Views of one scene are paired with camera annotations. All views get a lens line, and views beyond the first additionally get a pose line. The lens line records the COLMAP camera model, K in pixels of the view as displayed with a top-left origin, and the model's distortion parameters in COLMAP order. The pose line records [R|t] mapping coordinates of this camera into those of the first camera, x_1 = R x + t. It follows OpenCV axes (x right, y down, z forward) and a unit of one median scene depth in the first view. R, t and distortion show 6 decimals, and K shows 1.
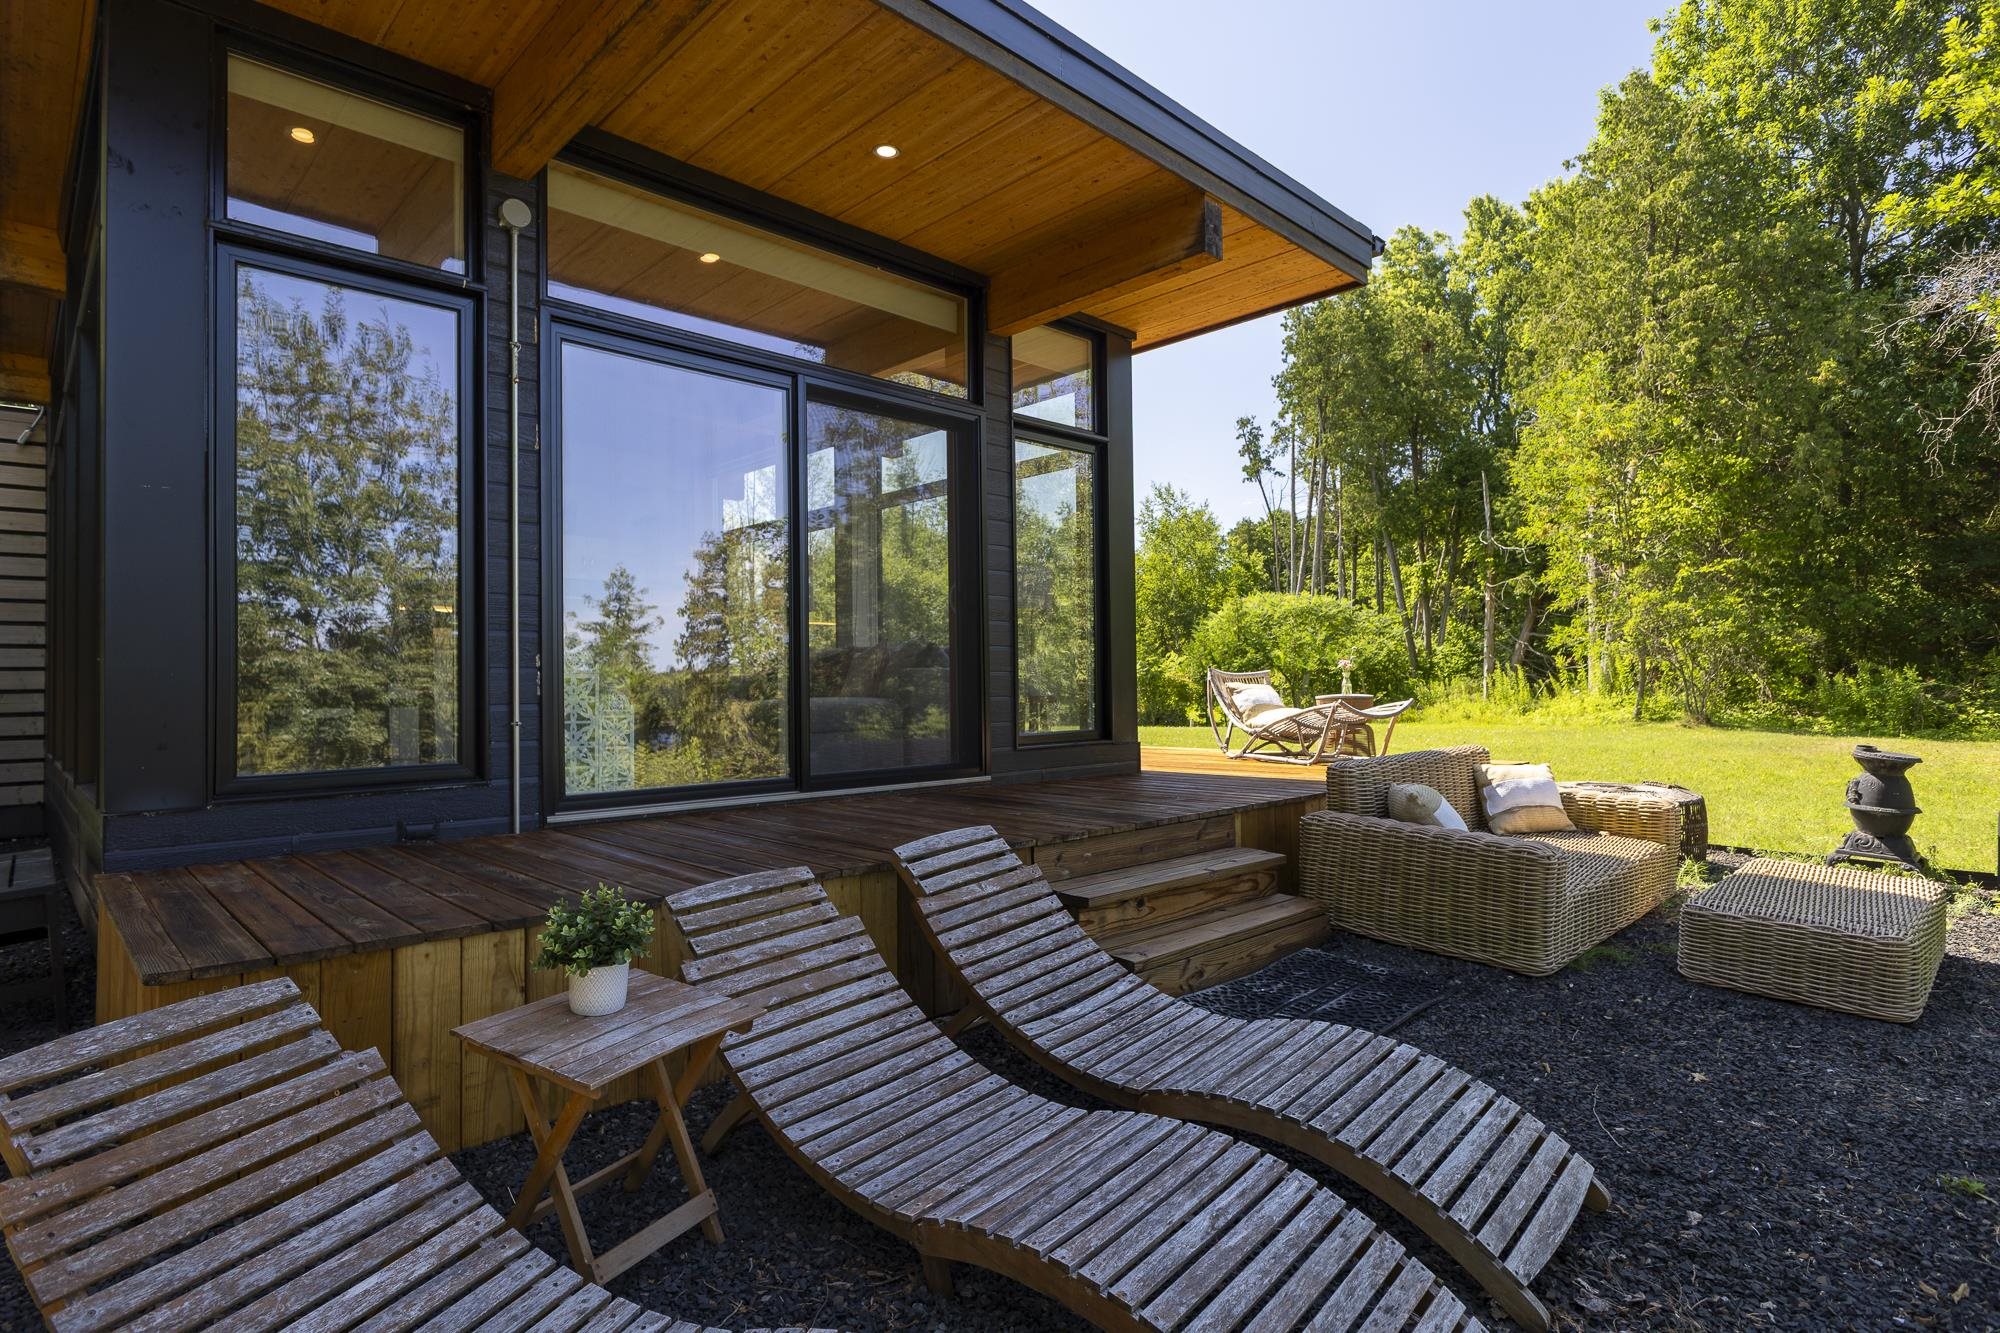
lens RADIAL K [[1030.5, 0, 1000.0], [0, 1030.5, 666.5], [0, 0, 1]] dist [0.000130, 0.002427]
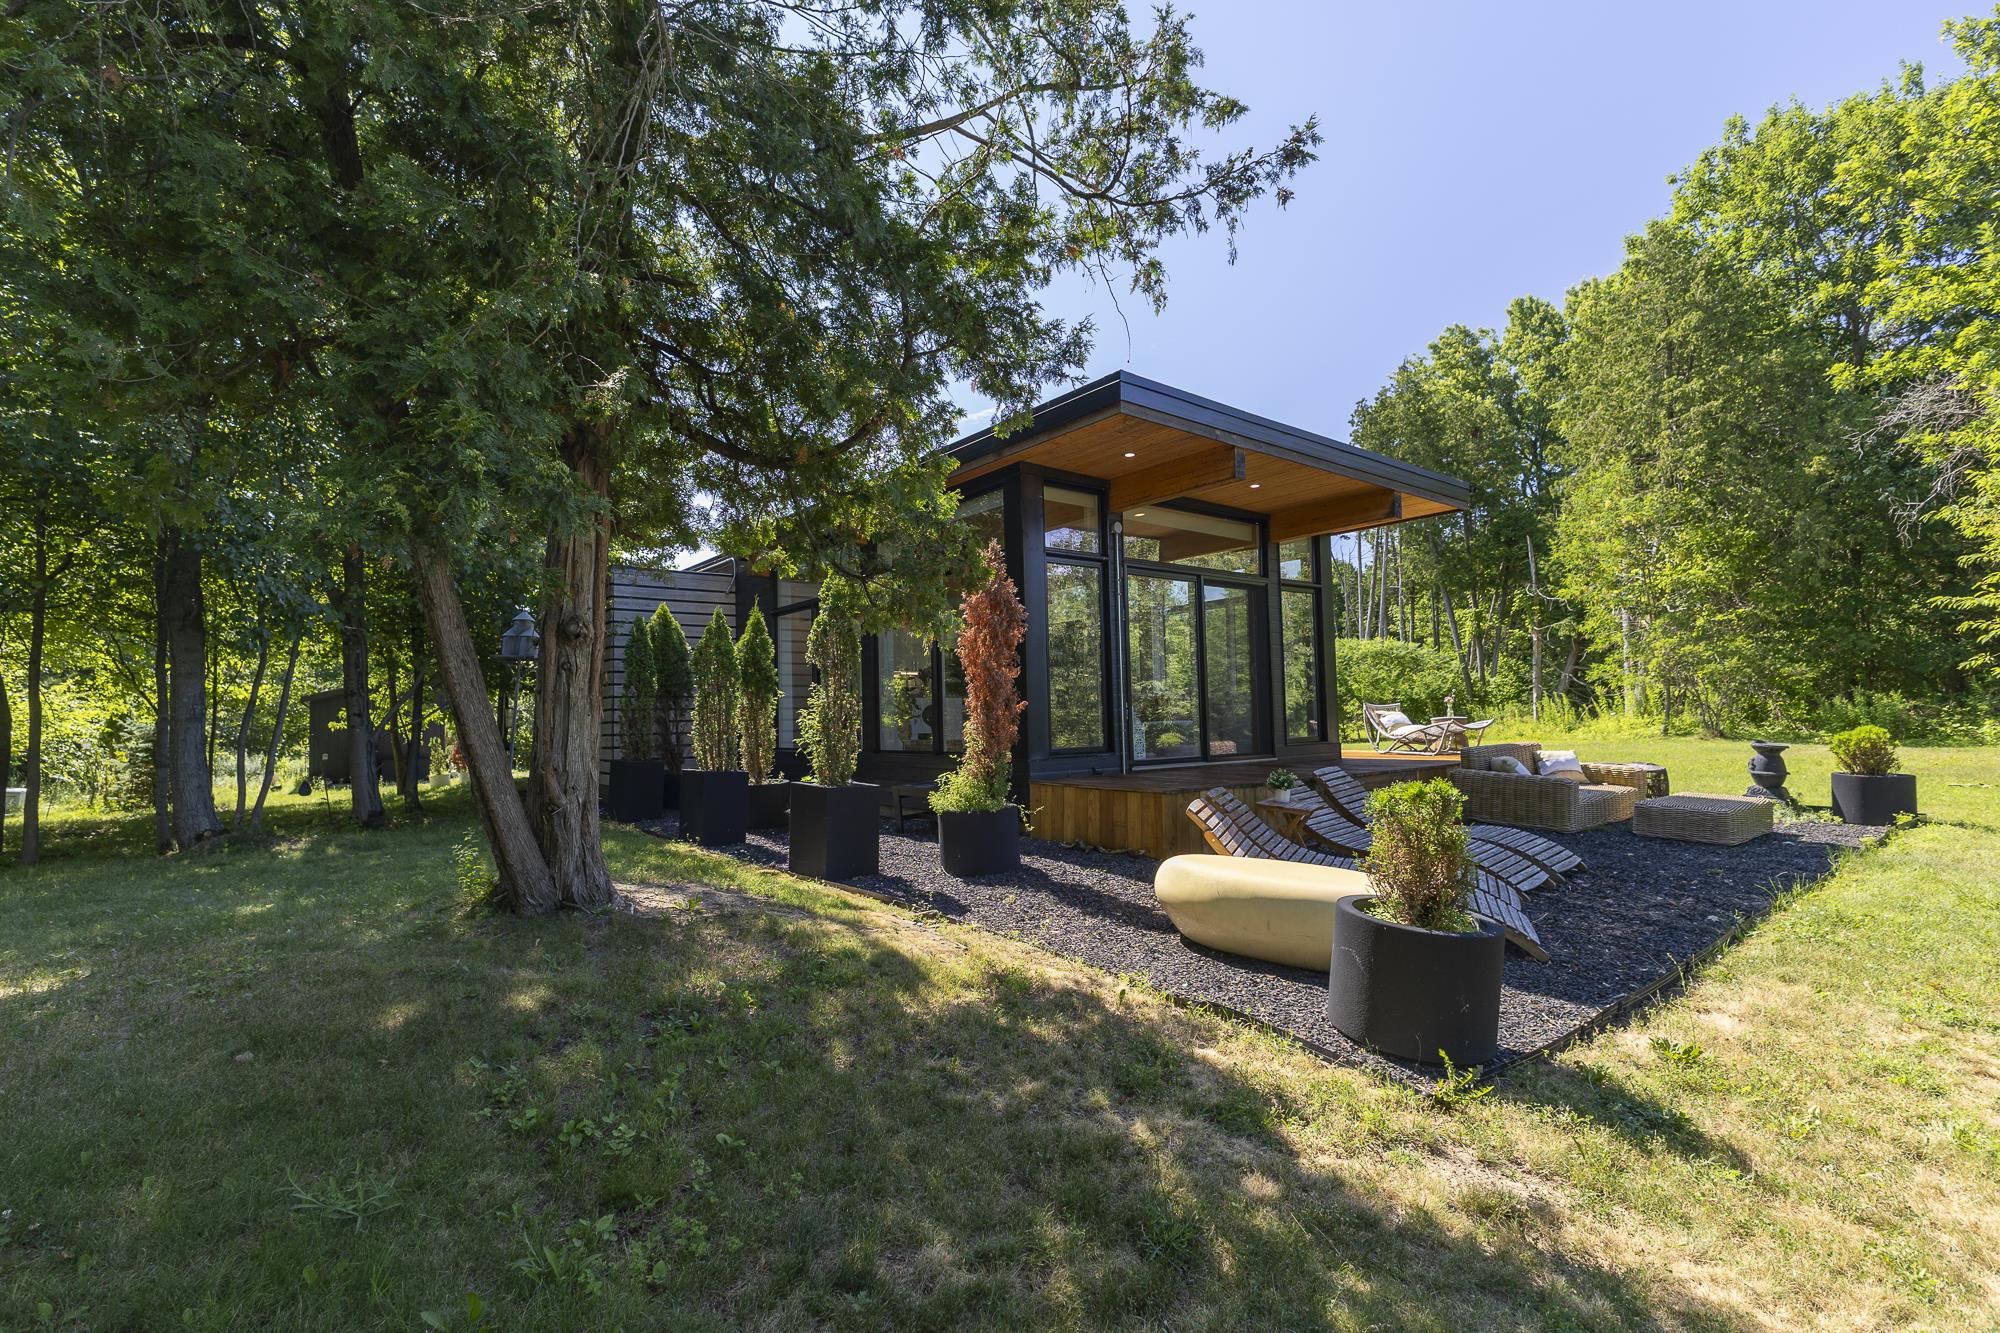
lens RADIAL K [[872.4, 0, 986.7], [0, 872.4, 679.6], [0, 0, 1]] dist [0.035143, -0.000489]
pose [[0.993358, -0.018615, -0.113545, -0.089732], [0.015964, 0.999579, -0.024211, -0.003916], [0.113948, 0.022237, 0.993238, -0.187999]]
